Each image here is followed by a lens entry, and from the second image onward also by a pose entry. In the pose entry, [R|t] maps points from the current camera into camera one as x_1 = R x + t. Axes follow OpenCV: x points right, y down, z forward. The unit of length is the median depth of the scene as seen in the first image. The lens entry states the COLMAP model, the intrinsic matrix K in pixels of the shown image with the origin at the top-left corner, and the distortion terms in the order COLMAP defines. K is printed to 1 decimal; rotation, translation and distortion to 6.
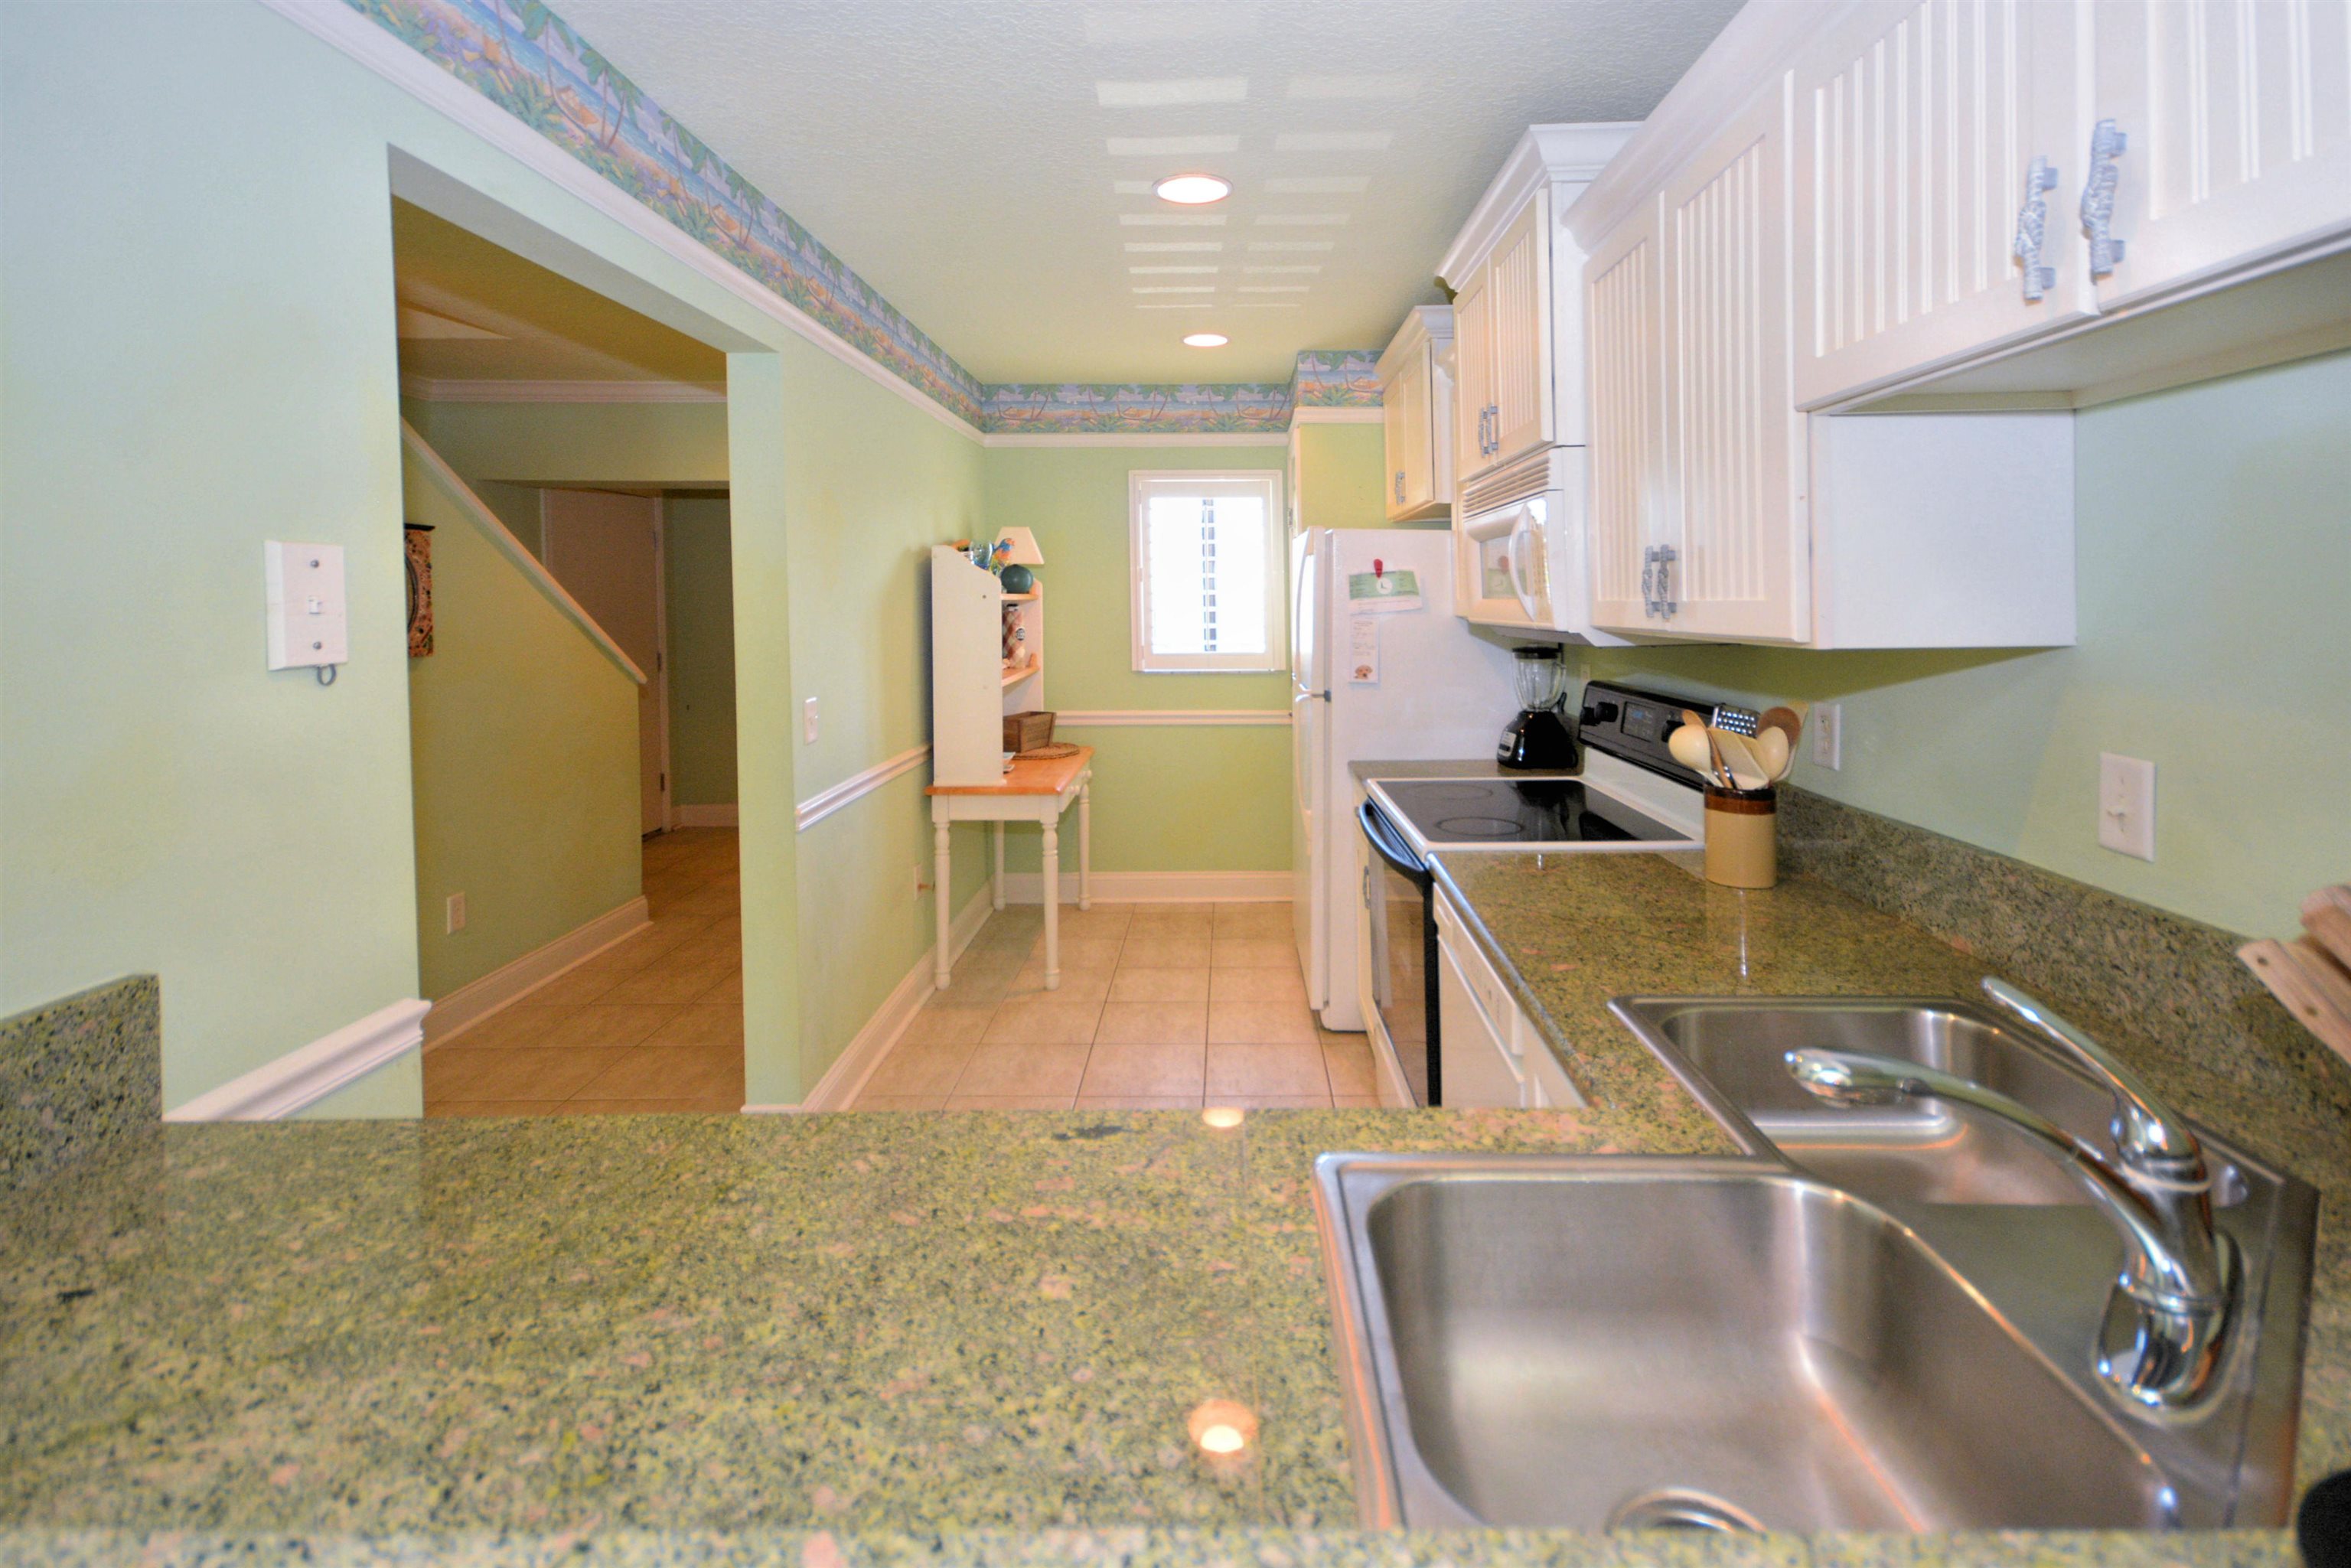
lens RADIAL K [[1104.2, 0, 1230.3], [0, 1104.2, 626.4], [0, 0, 1]] dist [0.023190, -0.000431]
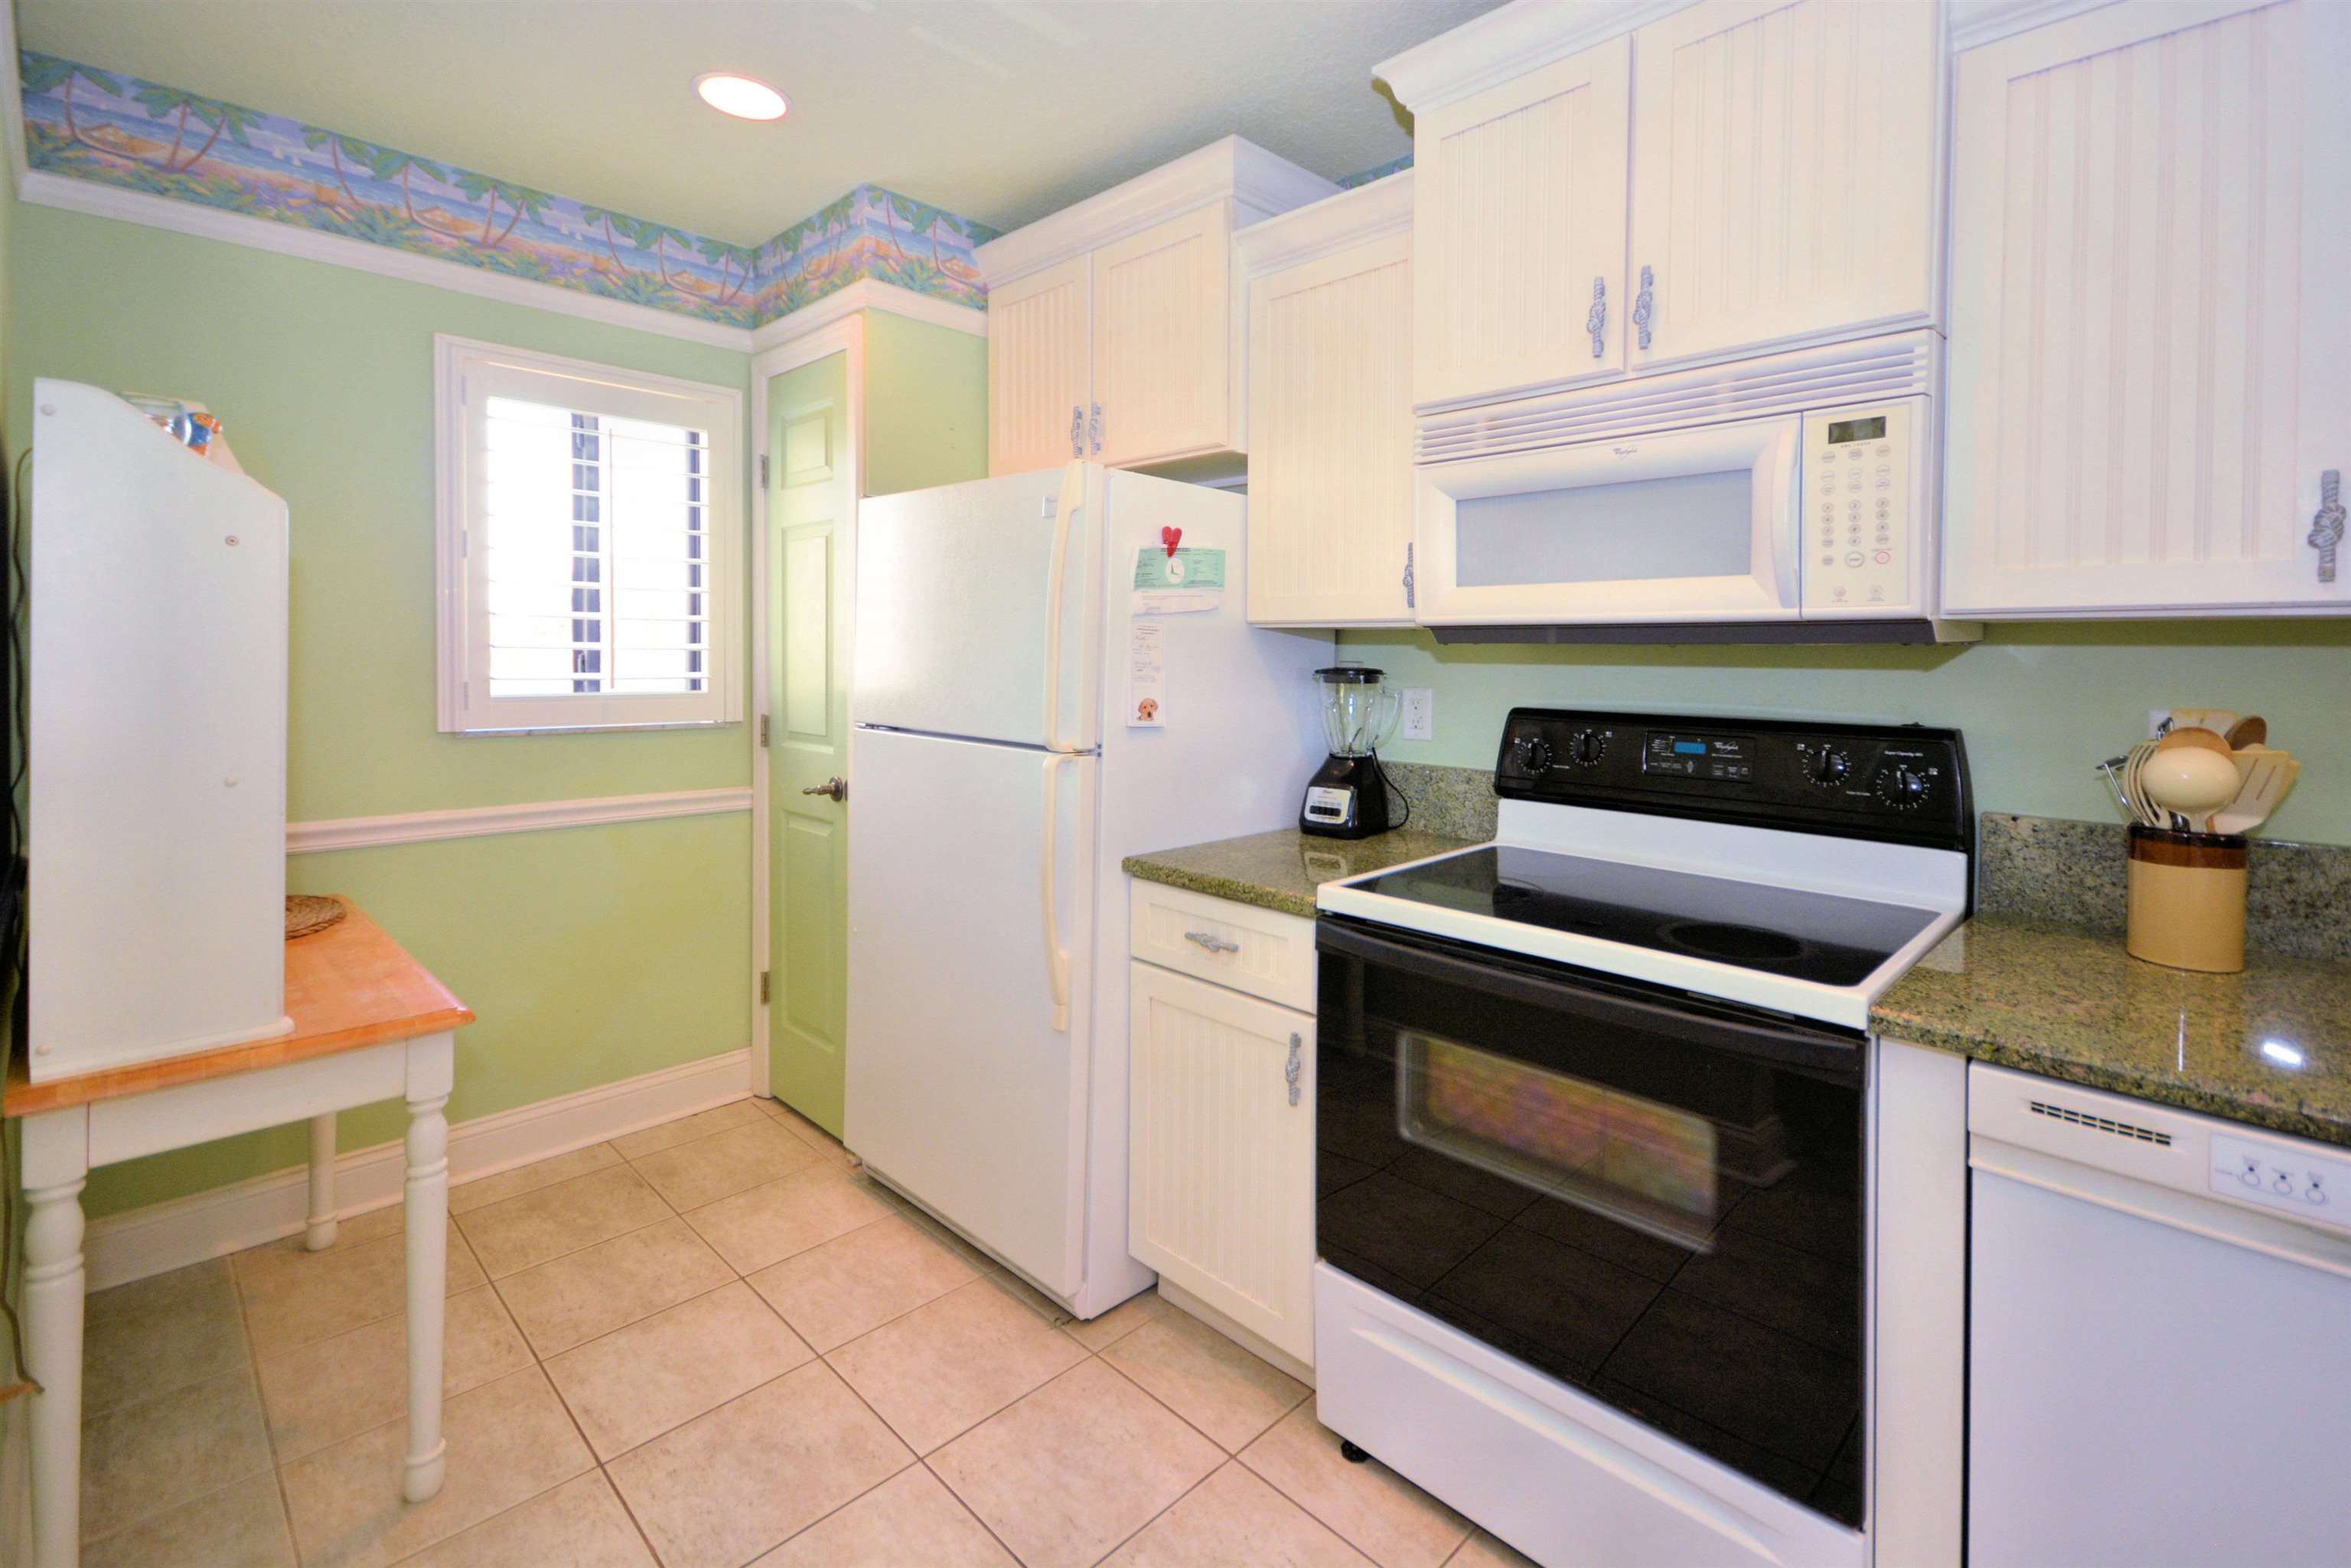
lens RADIAL K [[1104.2, 0, 1264.4], [0, 1104.2, 664.8], [0, 0, 1]] dist [0.023190, -0.000431]
pose [[0.695608, -0.001978, 0.718419, -0.201084], [0.004961, 0.999986, -0.002051, 0.013165], [-0.718405, 0.004991, 0.695607, 0.383948]]
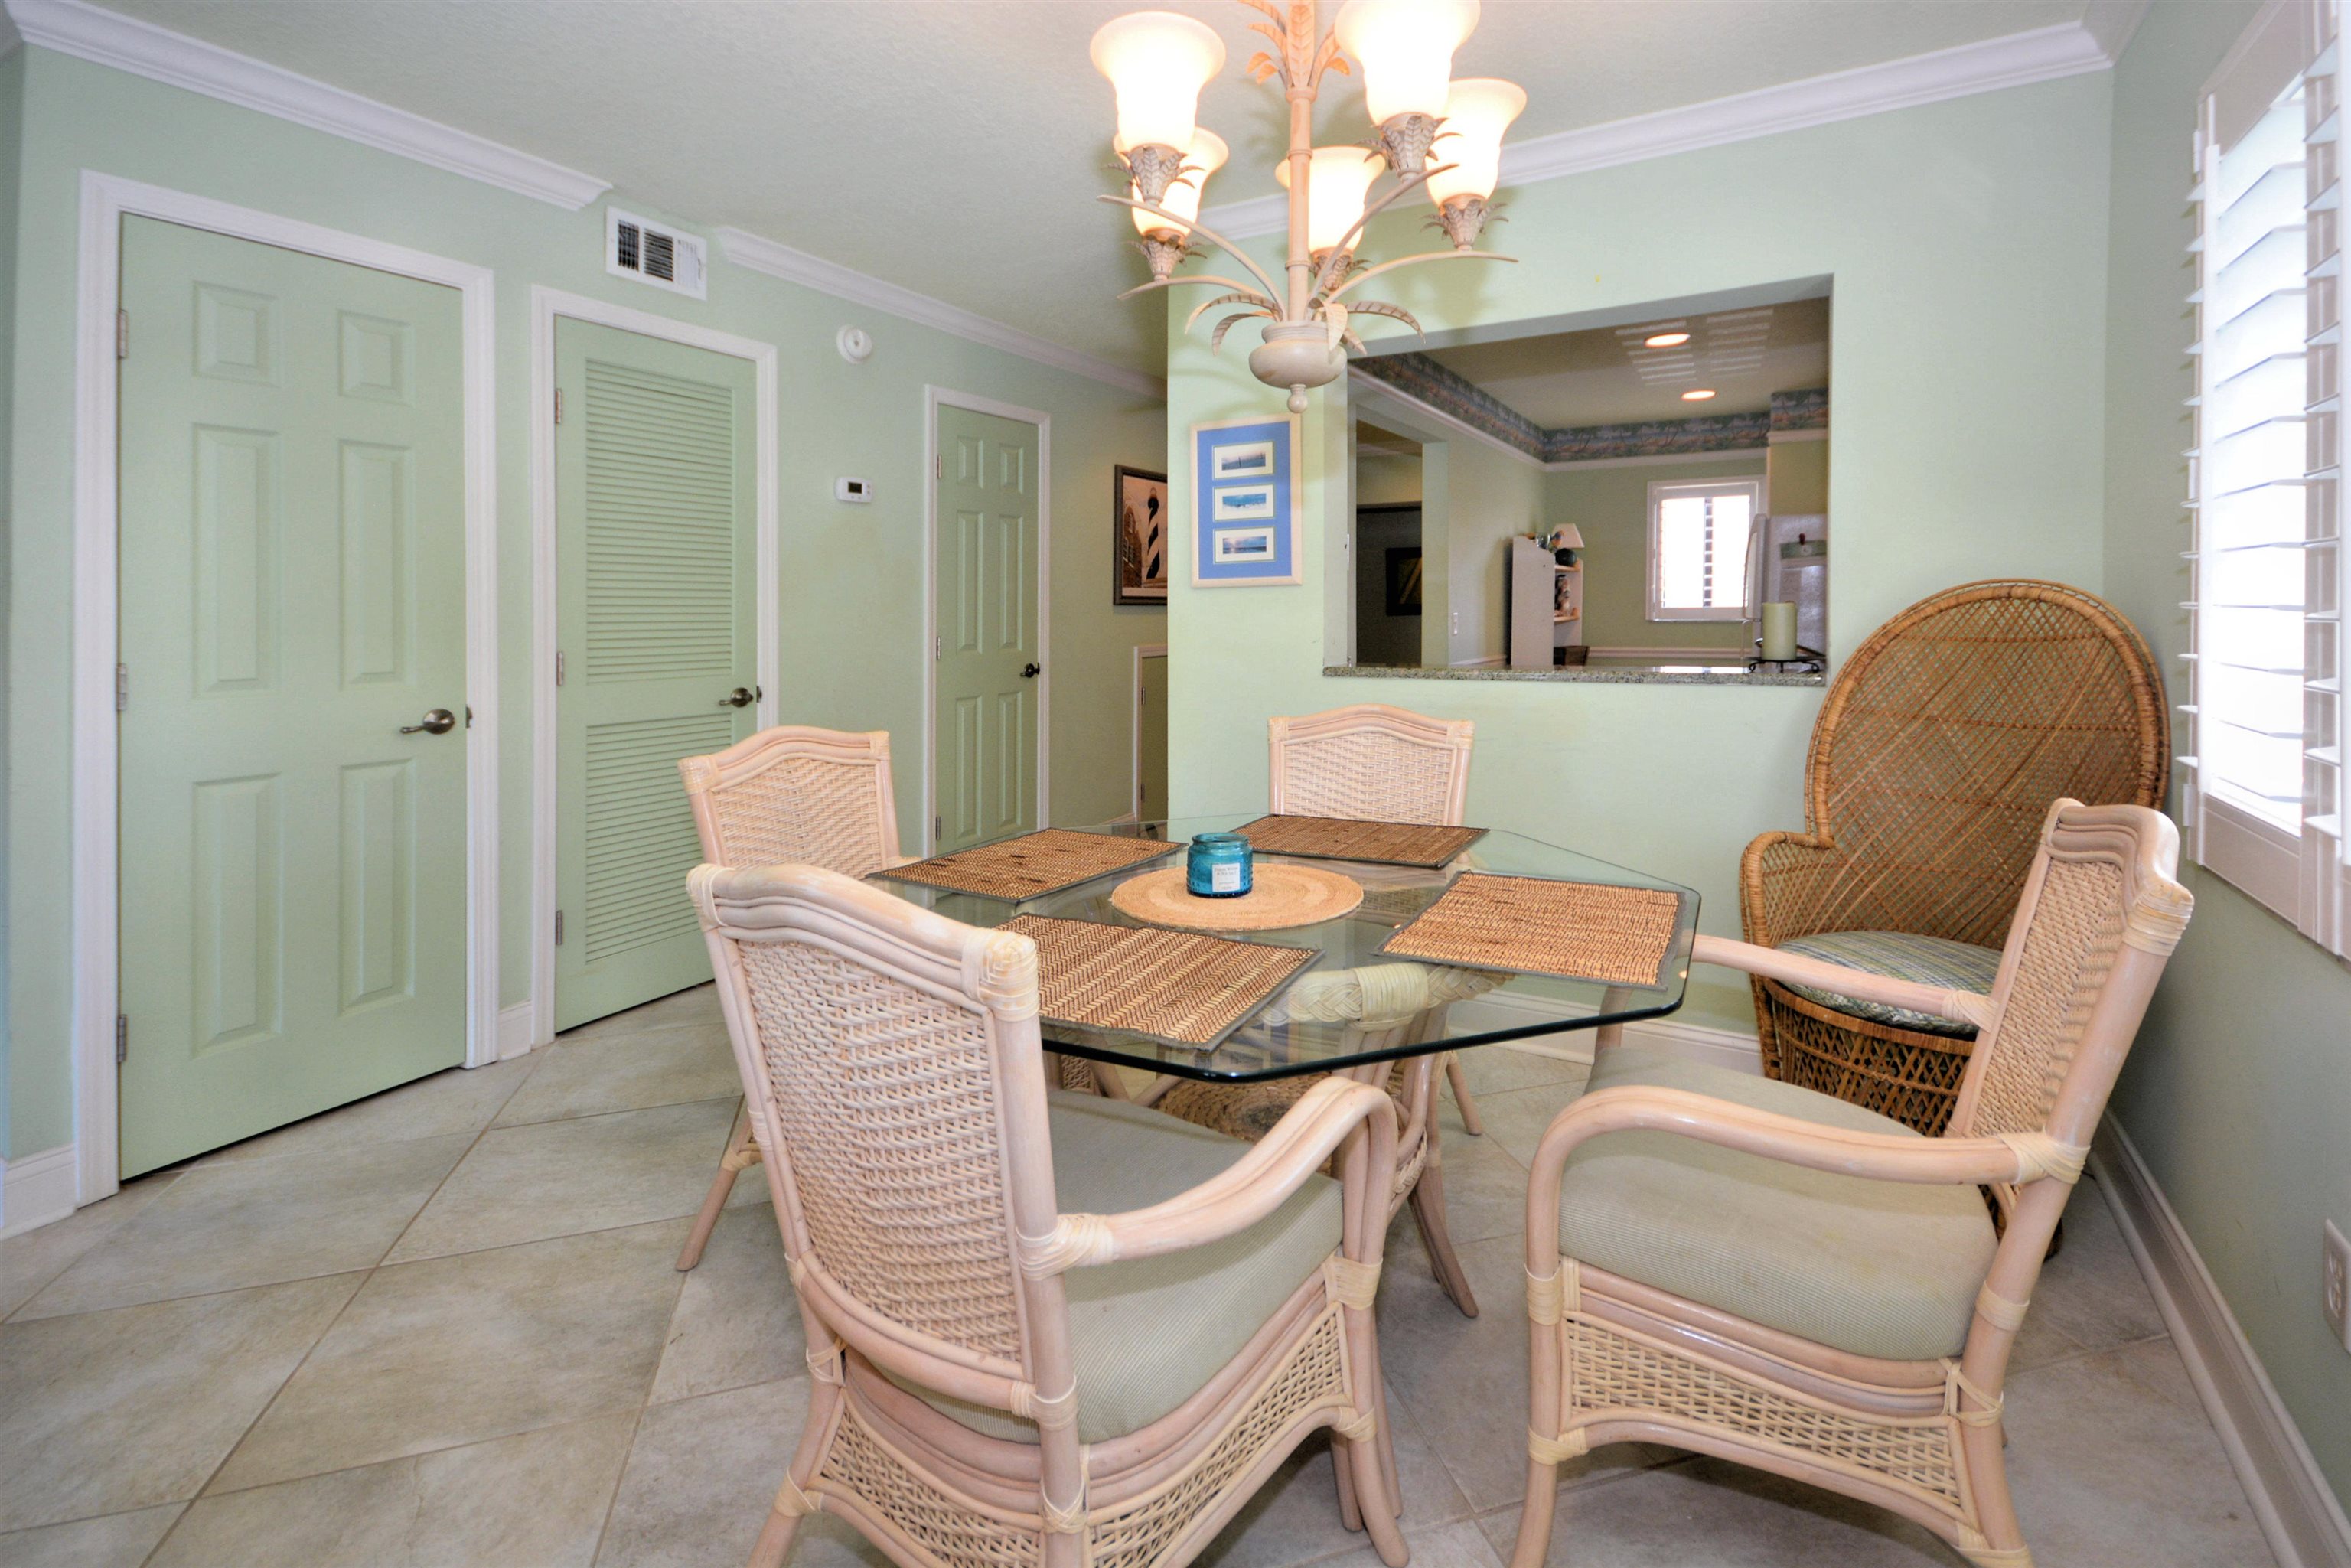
lens RADIAL K [[1104.2, 0, 1197.1], [0, 1104.2, 679.7], [0, 0, 1]] dist [0.023190, -0.000431]
pose [[0.868895, 0.032511, -0.493927, 0.126571], [-0.011949, 0.998928, 0.044732, 0.063216], [0.494852, -0.032965, 0.868352, -0.589662]]
